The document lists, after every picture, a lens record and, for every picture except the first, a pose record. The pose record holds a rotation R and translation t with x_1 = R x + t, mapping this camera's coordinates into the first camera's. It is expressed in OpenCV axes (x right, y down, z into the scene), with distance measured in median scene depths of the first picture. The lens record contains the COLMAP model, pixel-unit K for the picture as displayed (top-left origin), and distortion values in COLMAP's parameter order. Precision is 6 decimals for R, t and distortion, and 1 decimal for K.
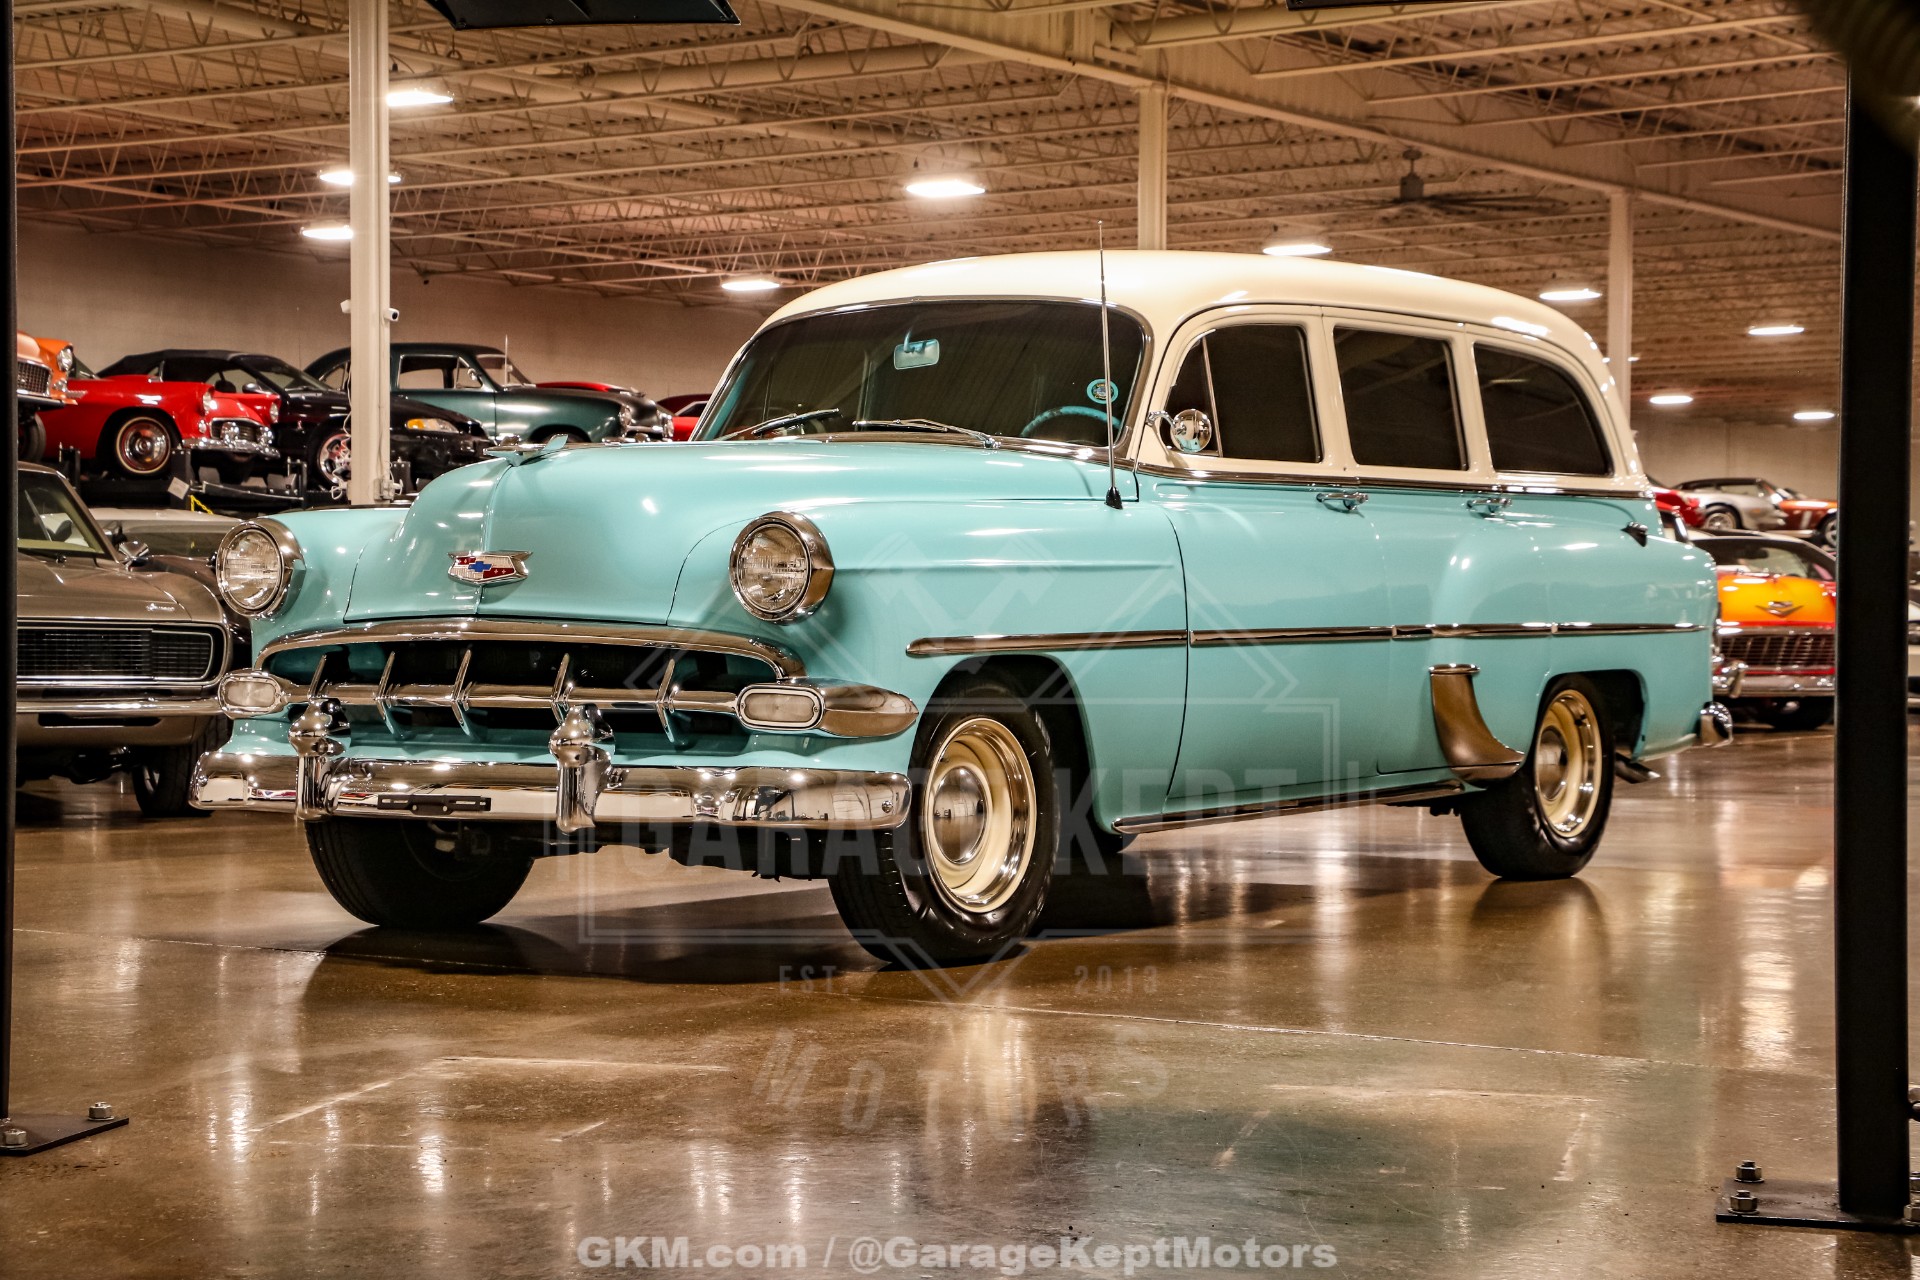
lens RADIAL K [[2893.6, 0, 941.0], [0, 2893.6, 620.1], [0, 0, 1]] dist [0.158244, 0.000000]
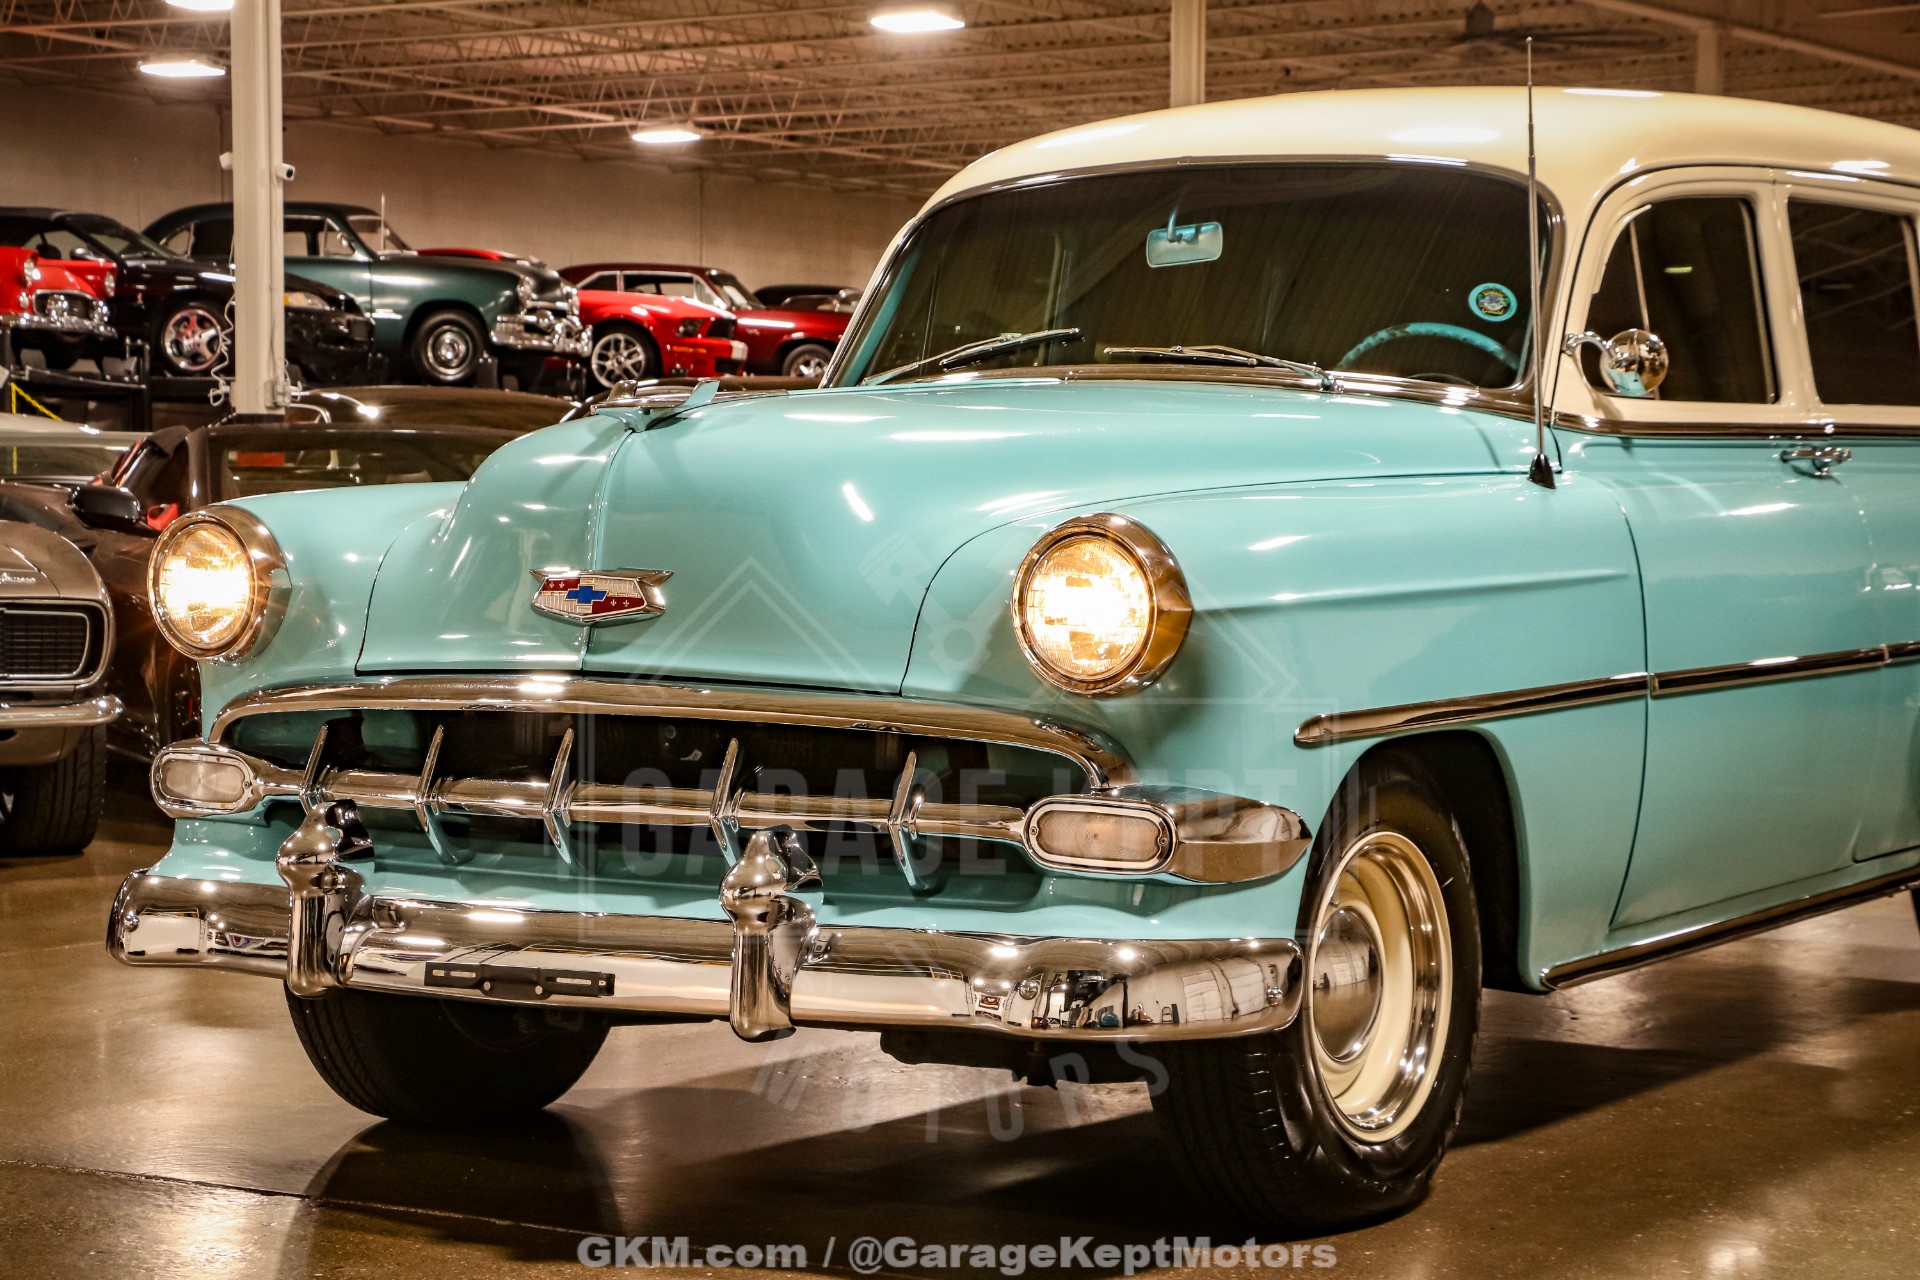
lens RADIAL K [[3343.4, 0, 974.8], [0, 3343.4, 642.7], [0, 0, 1]] dist [0.242669, 0.000000]
pose [[0.999700, -0.000733, 0.024502, -0.073303], [-0.000101, 0.999421, 0.034014, -0.025554], [-0.024512, -0.034007, 0.999121, 0.219660]]
